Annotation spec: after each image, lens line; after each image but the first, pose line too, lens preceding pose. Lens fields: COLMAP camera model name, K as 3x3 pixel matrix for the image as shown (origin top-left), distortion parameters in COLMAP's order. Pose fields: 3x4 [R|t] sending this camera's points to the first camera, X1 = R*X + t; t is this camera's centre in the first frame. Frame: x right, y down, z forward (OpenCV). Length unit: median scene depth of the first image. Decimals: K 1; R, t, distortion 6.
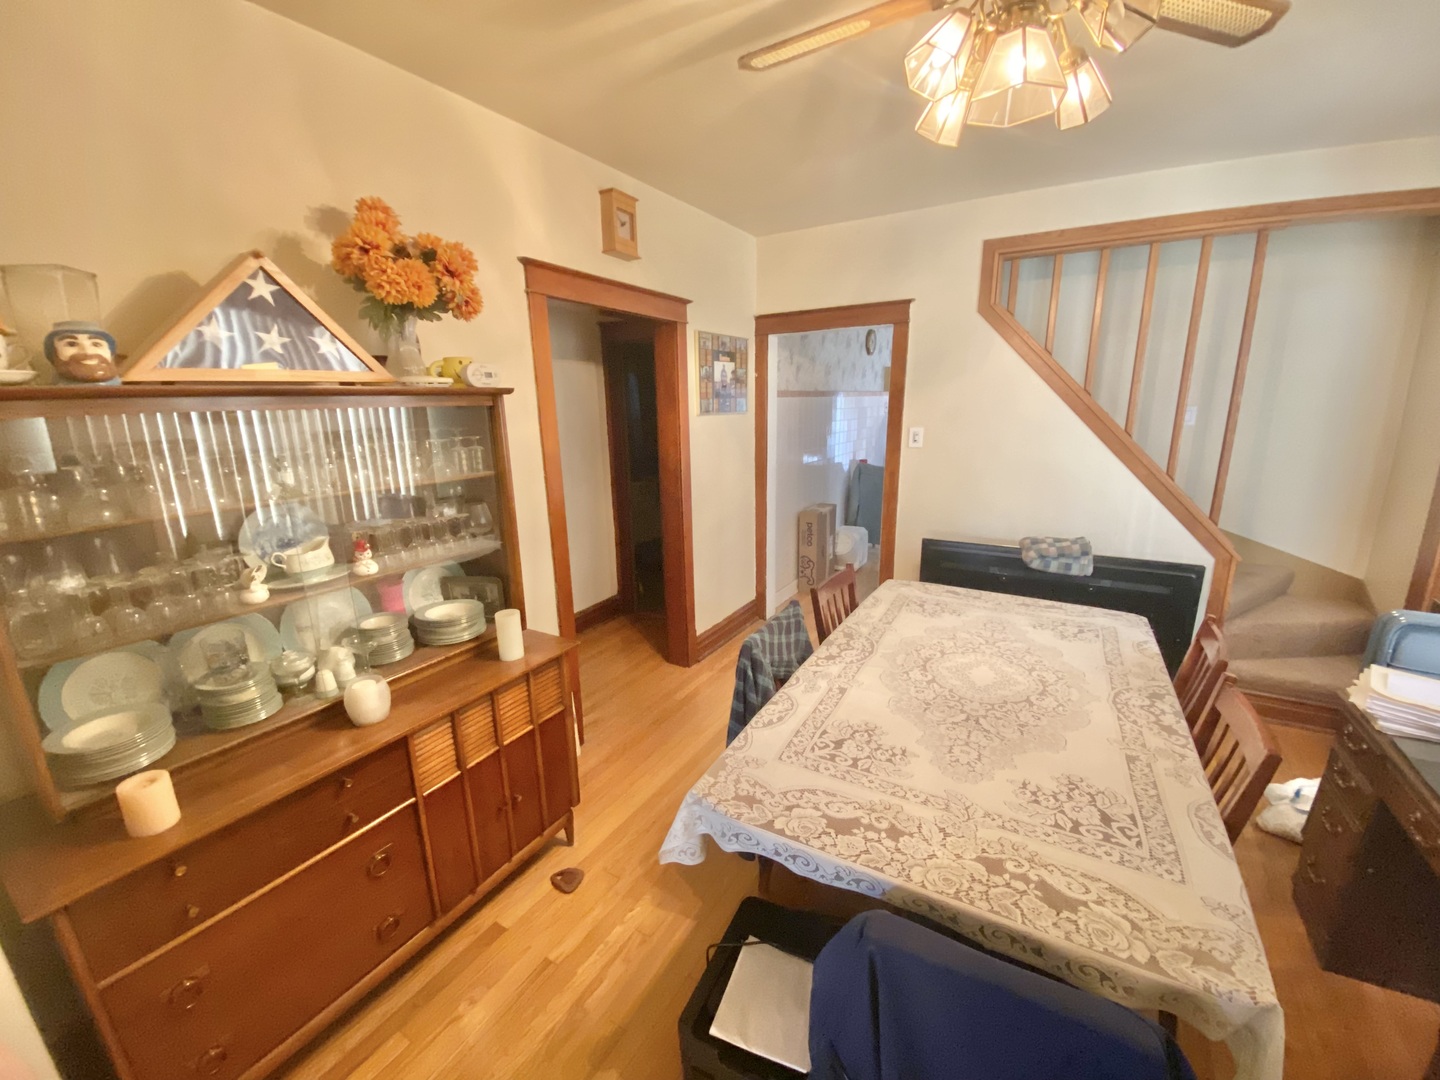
lens RADIAL K [[588.9, 0, 712.3], [0, 588.9, 544.0], [0, 0, 1]] dist [0.034042, -0.031261]
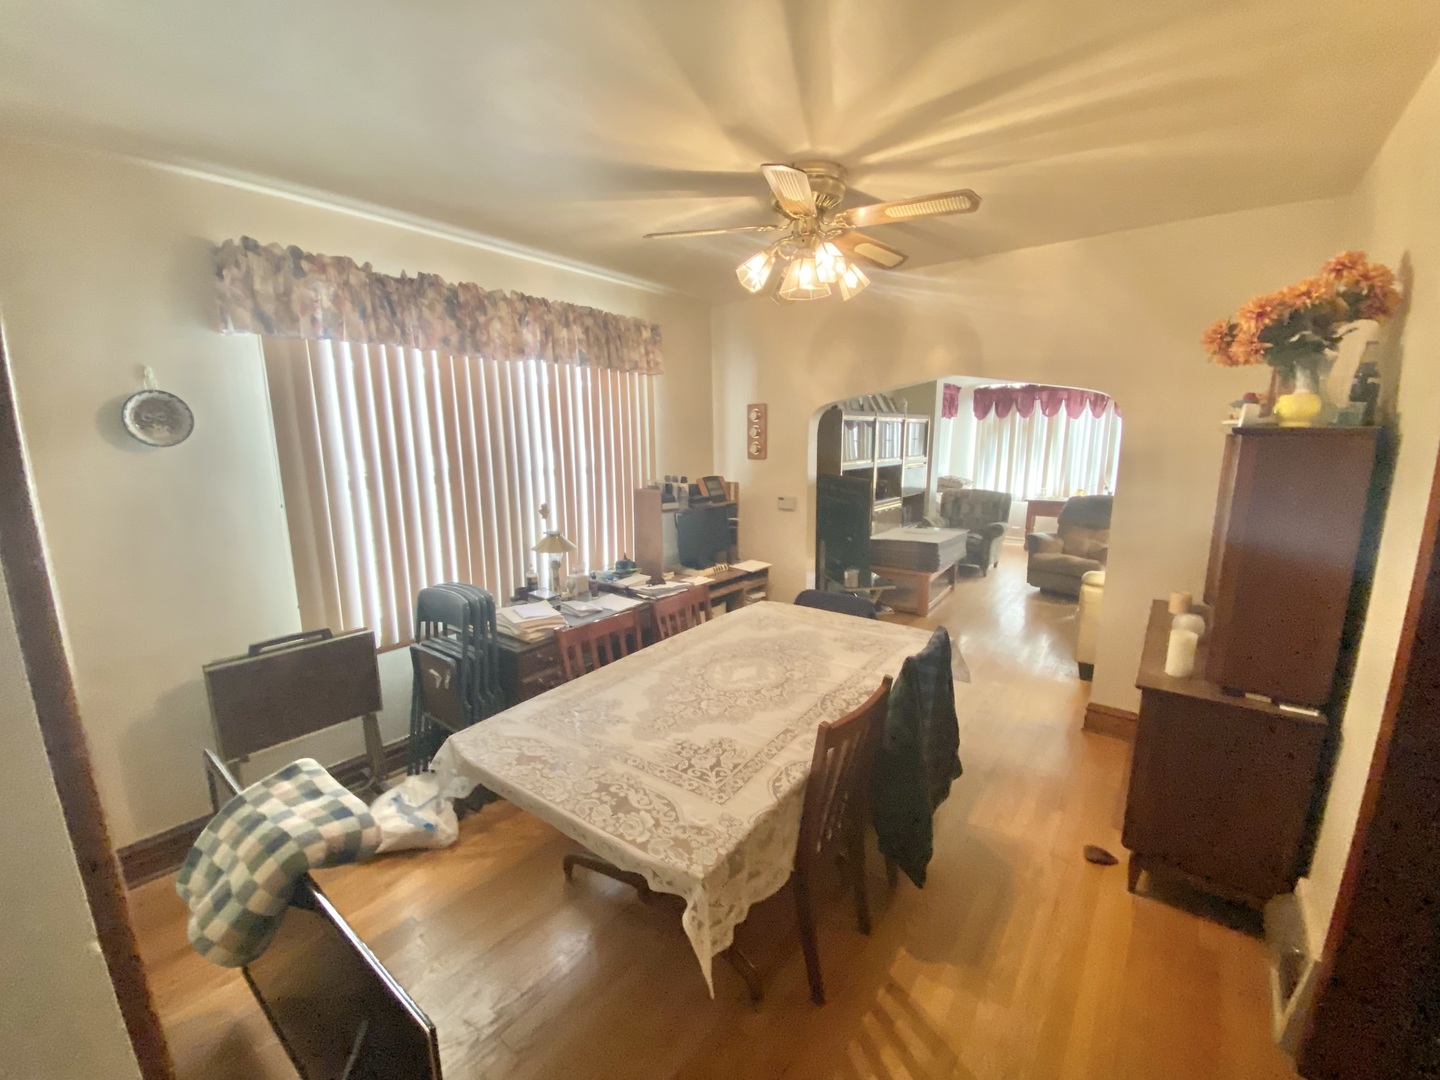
lens RADIAL K [[588.9, 0, 712.3], [0, 588.9, 544.0], [0, 0, 1]] dist [0.034042, -0.031261]
pose [[-0.991521, 0.007061, 0.129756, 0.360940], [0.059815, 0.911250, 0.407487, -0.520385], [-0.115363, 0.411793, -0.903946, 1.997558]]
